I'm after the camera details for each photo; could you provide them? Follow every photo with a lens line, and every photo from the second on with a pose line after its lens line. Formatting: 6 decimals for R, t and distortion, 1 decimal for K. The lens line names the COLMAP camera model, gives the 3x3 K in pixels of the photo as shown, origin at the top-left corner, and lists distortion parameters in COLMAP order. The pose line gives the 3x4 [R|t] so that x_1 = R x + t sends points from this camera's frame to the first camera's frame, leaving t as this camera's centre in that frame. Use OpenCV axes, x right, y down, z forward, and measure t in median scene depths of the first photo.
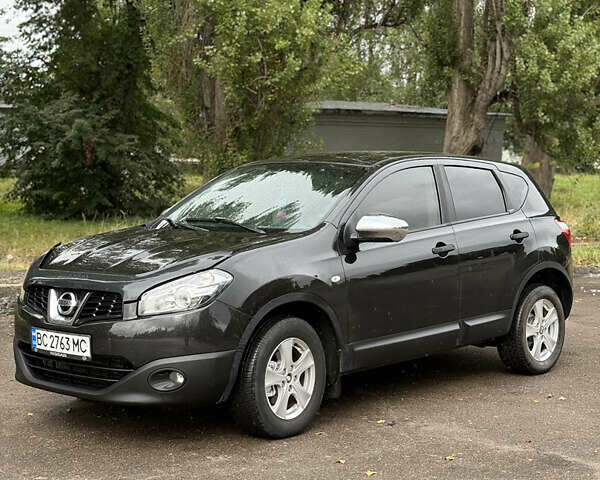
lens RADIAL K [[1122.3, 0, 300.0], [0, 1122.3, 240.0], [0, 0, 1]] dist [0.121168, 0.047116]
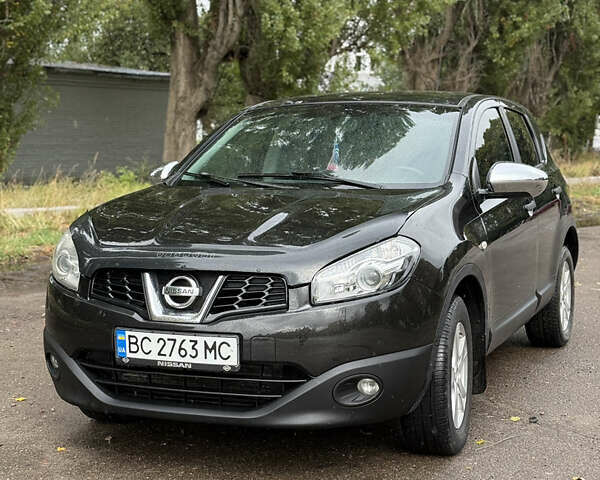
lens RADIAL K [[1122.3, 0, 300.0], [0, 1122.3, 240.0], [0, 0, 1]] dist [0.121168, 0.047116]
pose [[0.940586, -0.031312, 0.338109, -0.370720], [0.022015, 0.999268, 0.031298, 0.003143], [-0.338842, -0.021995, 0.940586, 0.310109]]
